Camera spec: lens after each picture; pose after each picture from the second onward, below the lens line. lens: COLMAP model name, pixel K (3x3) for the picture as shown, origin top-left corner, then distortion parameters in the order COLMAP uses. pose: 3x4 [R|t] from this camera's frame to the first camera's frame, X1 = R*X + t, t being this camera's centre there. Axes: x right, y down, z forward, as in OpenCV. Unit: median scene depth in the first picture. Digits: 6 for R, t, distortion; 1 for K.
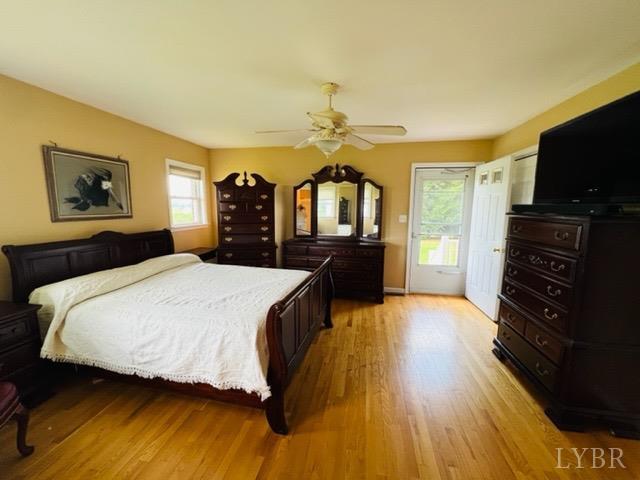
lens RADIAL K [[260.2, 0, 317.7], [0, 260.2, 239.6], [0, 0, 1]] dist [0.001376, 0.000187]
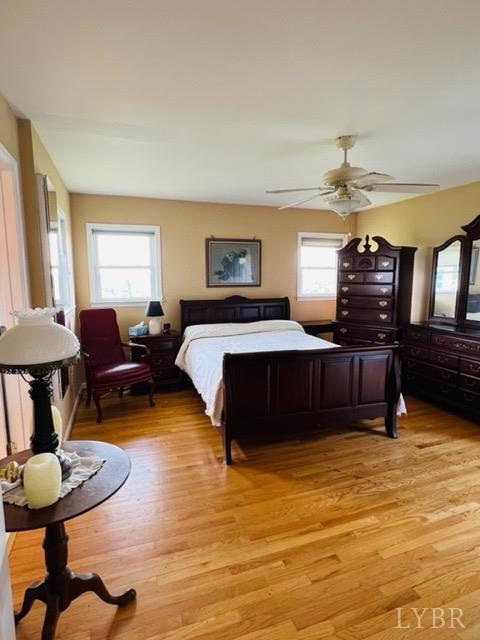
lens RADIAL K [[346.2, 0, 236.8], [0, 346.2, 319.5], [0, 0, 1]] dist [-0.003406, -0.001227]
pose [[0.502616, 0.099695, -0.858742, 0.688262], [-0.102844, 0.993170, 0.055107, -0.008157], [0.858370, 0.060619, 0.509436, 0.098936]]
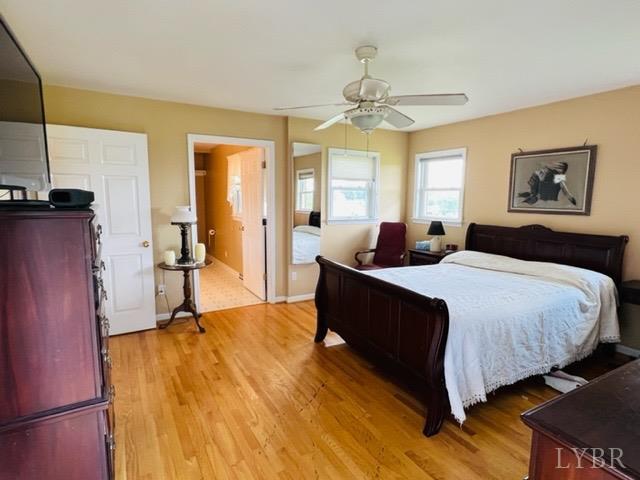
lens RADIAL K [[346.2, 0, 317.9], [0, 346.2, 240.3], [0, 0, 1]] dist [-0.003406, -0.001227]
pose [[-0.755730, 0.066935, -0.651454, 0.674891], [-0.100927, 0.970974, 0.216847, -0.169437], [0.647060, 0.229627, -0.727038, 1.358431]]
